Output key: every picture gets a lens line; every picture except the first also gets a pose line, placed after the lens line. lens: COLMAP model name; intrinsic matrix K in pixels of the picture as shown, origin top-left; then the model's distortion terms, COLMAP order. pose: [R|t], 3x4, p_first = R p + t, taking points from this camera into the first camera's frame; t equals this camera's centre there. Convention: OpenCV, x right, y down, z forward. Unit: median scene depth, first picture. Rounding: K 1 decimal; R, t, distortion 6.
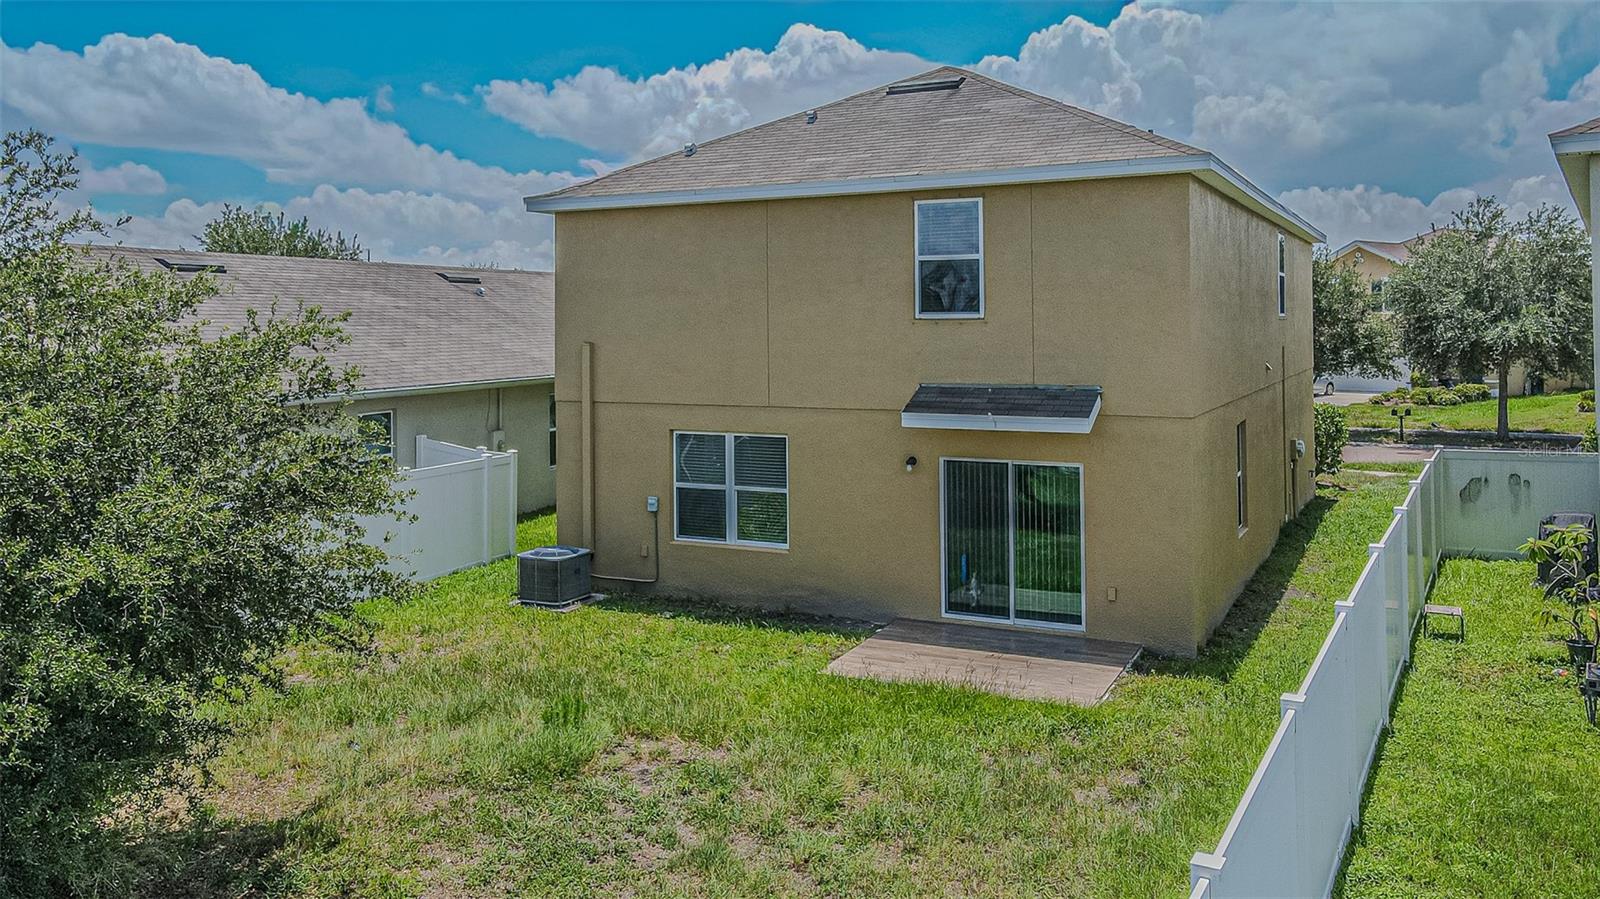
lens RADIAL K [[1199.7, 0, 807.2], [0, 1199.7, 325.1], [0, 0, 1]] dist [0.006302, 0.003719]
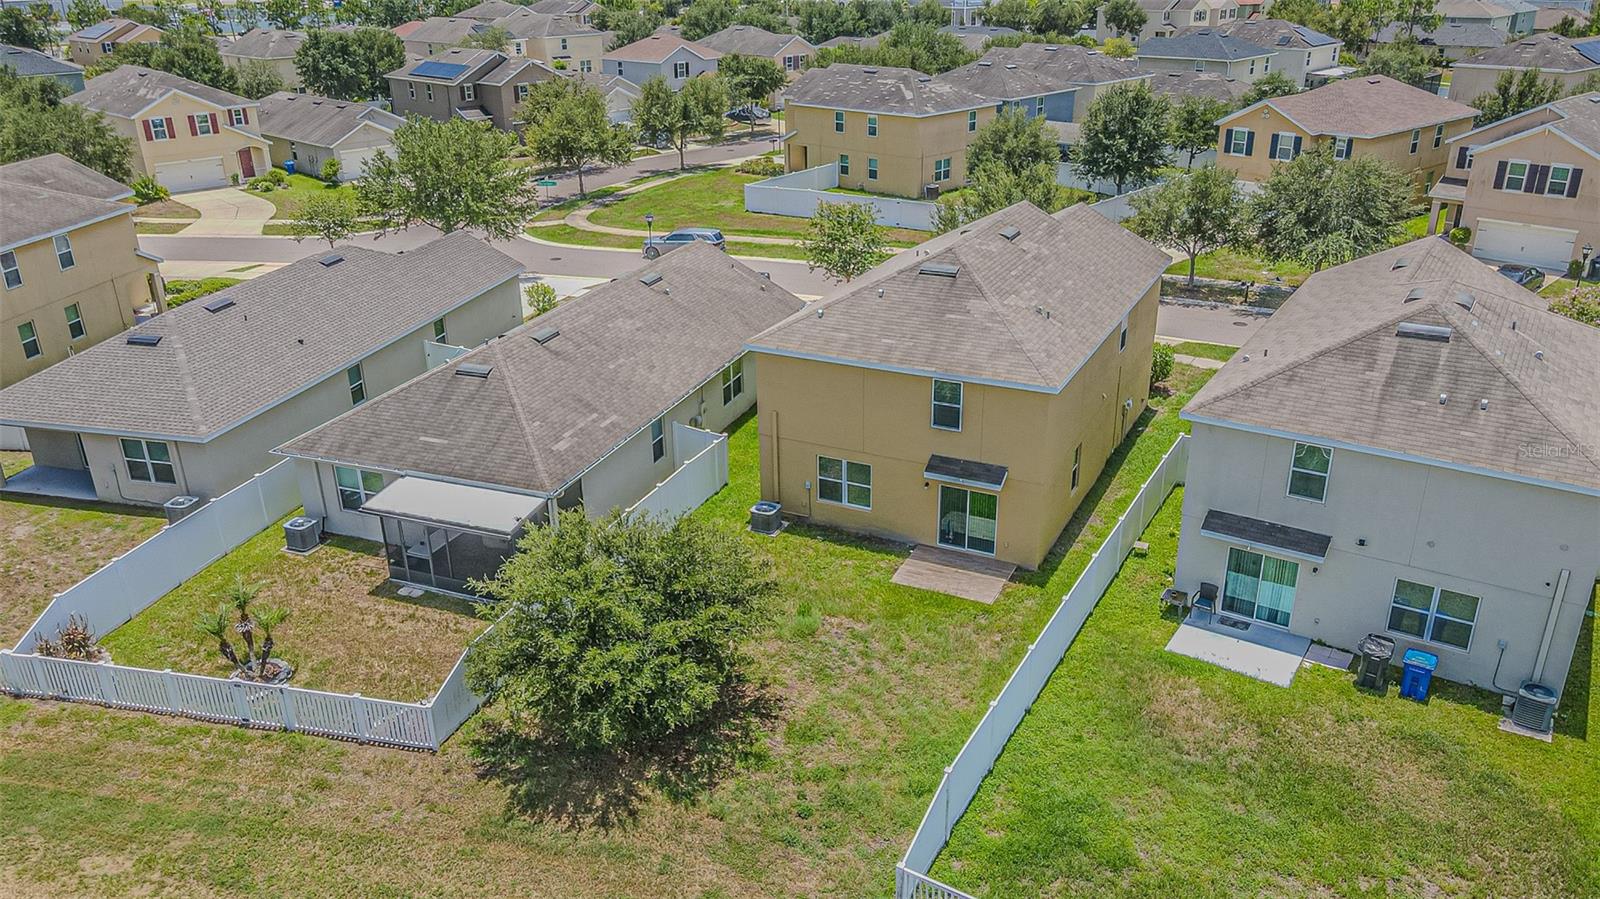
lens RADIAL K [[1154.0, 0, 840.9], [0, 1154.0, 445.5], [0, 0, 1]] dist [0.000105, 0.002715]
pose [[0.999384, -0.006960, 0.034396, -0.146494], [-0.007073, 0.920065, 0.391702, -0.777932], [-0.034372, -0.391704, 0.919449, -0.954931]]
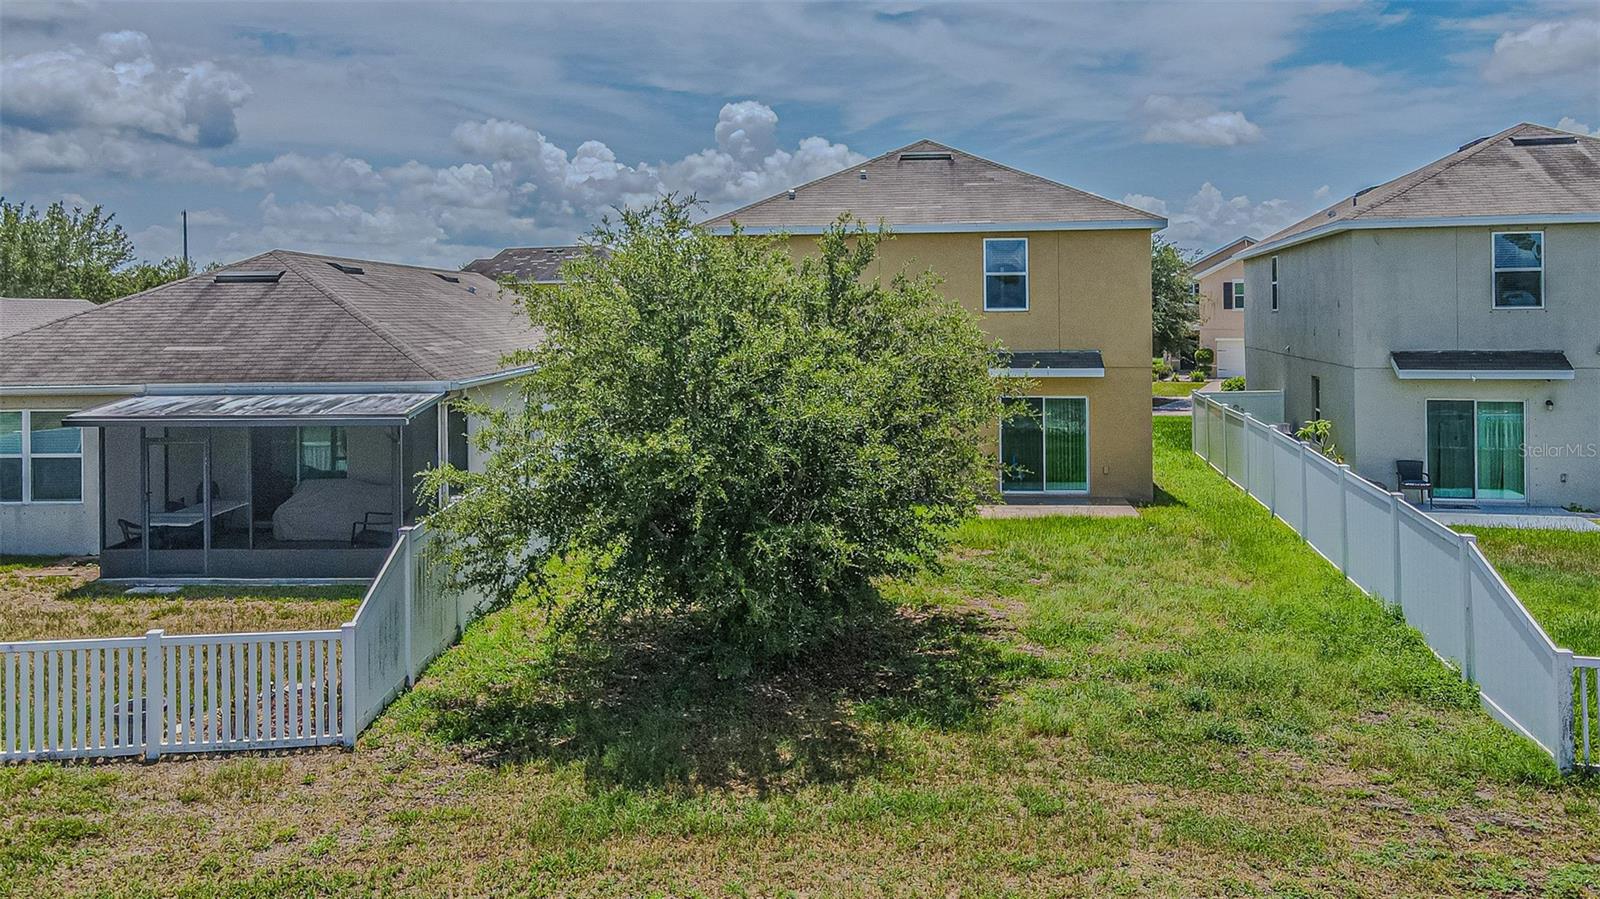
lens RADIAL K [[1199.7, 0, 807.2], [0, 1199.7, 325.1], [0, 0, 1]] dist [0.006302, 0.003719]
pose [[0.929626, -0.003020, 0.368491, -0.683840], [0.001900, 0.999992, 0.003403, 0.007131], [-0.368499, -0.002463, 0.929625, -0.394009]]
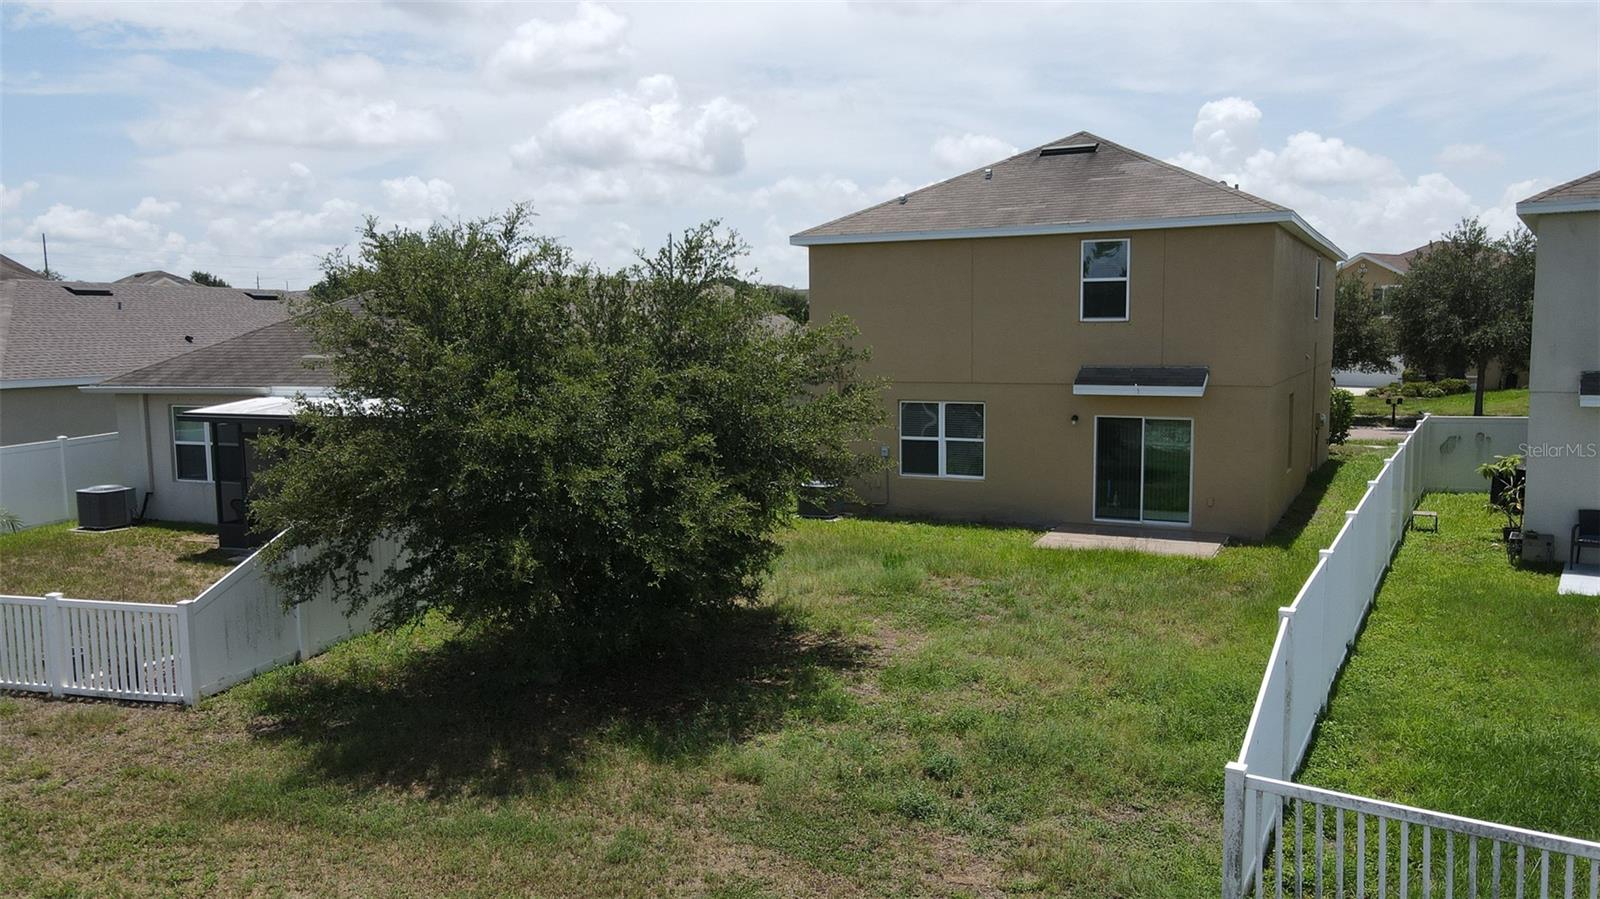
lens RADIAL K [[1153.6, 0, 829.5], [0, 1153.6, 478.0], [0, 0, 1]] dist [0.008388, -0.000103]
pose [[0.999952, -0.003408, 0.009200, -0.217512], [0.002216, 0.991957, 0.126558, 0.004924], [-0.009558, -0.126532, 0.991917, -0.401431]]
